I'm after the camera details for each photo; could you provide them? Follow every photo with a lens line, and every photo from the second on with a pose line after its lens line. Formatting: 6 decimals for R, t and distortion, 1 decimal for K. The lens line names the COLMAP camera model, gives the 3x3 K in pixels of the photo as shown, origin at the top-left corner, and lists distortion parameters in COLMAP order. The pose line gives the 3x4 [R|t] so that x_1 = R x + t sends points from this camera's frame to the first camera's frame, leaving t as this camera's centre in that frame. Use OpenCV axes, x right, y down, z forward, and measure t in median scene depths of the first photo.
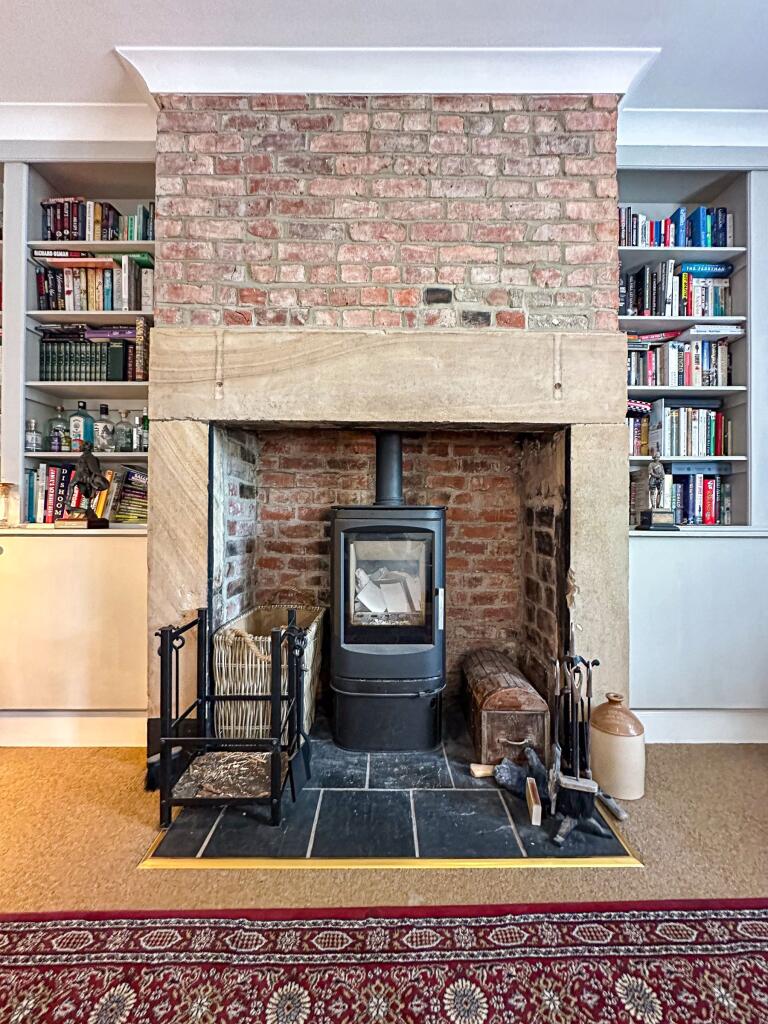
lens RADIAL K [[419.3, 0, 386.4], [0, 419.3, 512.3], [0, 0, 1]] dist [-0.007675, 0.002092]
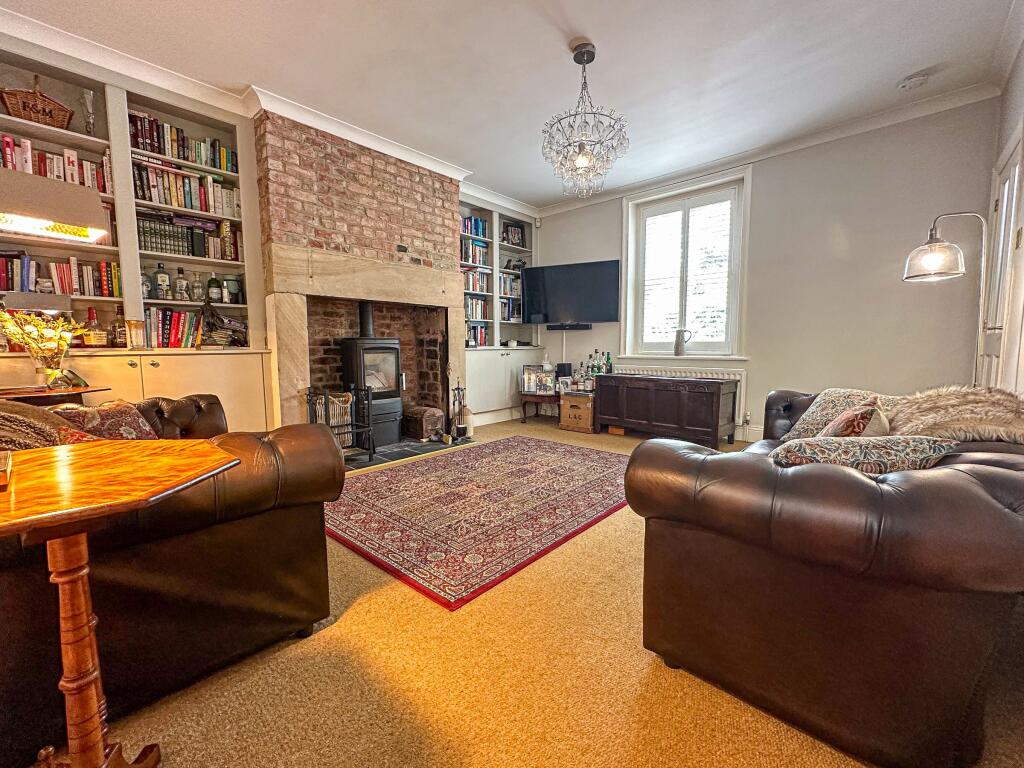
lens RADIAL K [[419.3, 0, 507.3], [0, 419.3, 383.5], [0, 0, 1]] dist [-0.007675, 0.002092]
pose [[0.687040, -0.071415, 0.723101, -1.227168], [0.003904, 0.995507, 0.094609, 0.019032], [-0.726609, -0.062177, 0.684232, -1.093259]]
